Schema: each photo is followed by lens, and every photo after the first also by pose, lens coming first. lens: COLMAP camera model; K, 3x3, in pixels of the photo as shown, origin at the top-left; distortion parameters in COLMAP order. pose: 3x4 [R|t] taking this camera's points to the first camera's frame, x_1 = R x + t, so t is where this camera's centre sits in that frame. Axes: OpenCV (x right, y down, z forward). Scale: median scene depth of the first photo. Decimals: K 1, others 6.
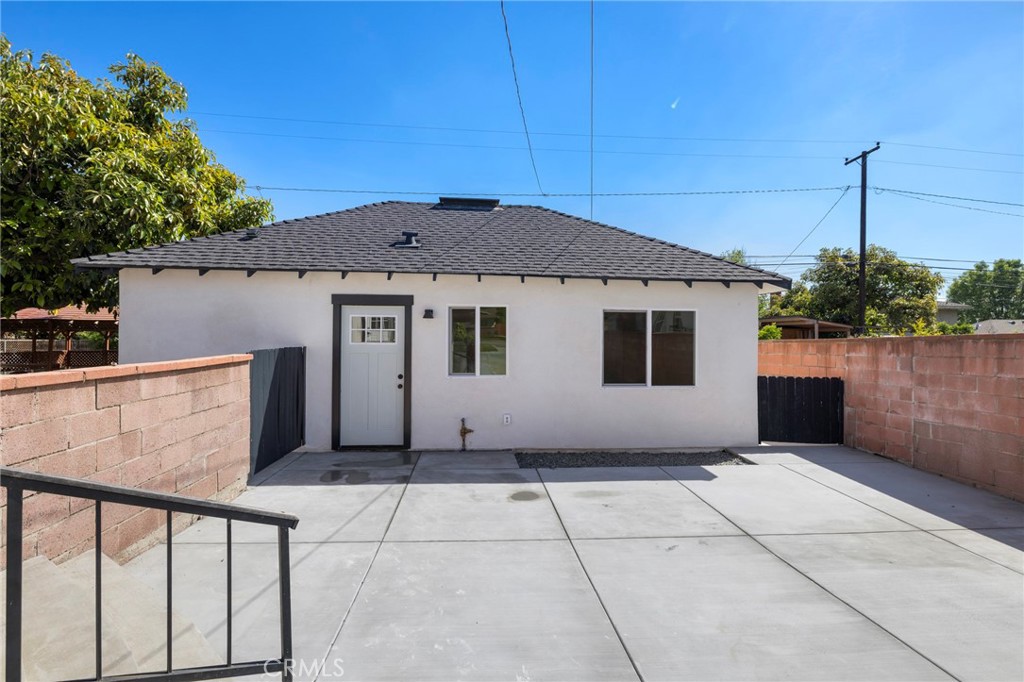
lens RADIAL K [[503.9, 0, 511.9], [0, 503.9, 340.9], [0, 0, 1]] dist [0.001067, 0.000046]
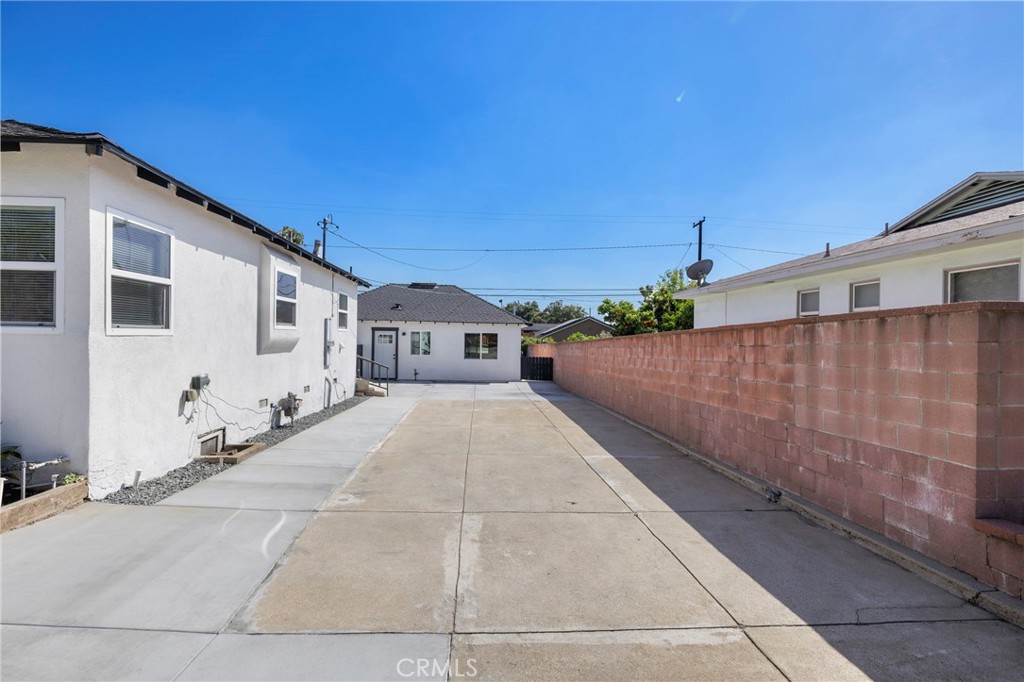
lens RADIAL K [[503.9, 0, 510.9], [0, 503.9, 340.5], [0, 0, 1]] dist [0.001067, 0.000046]
pose [[0.999988, 0.003133, 0.003741, 0.445106], [-0.003103, 0.999962, -0.008153, 0.007665], [-0.003766, 0.008141, 0.999960, -1.932303]]
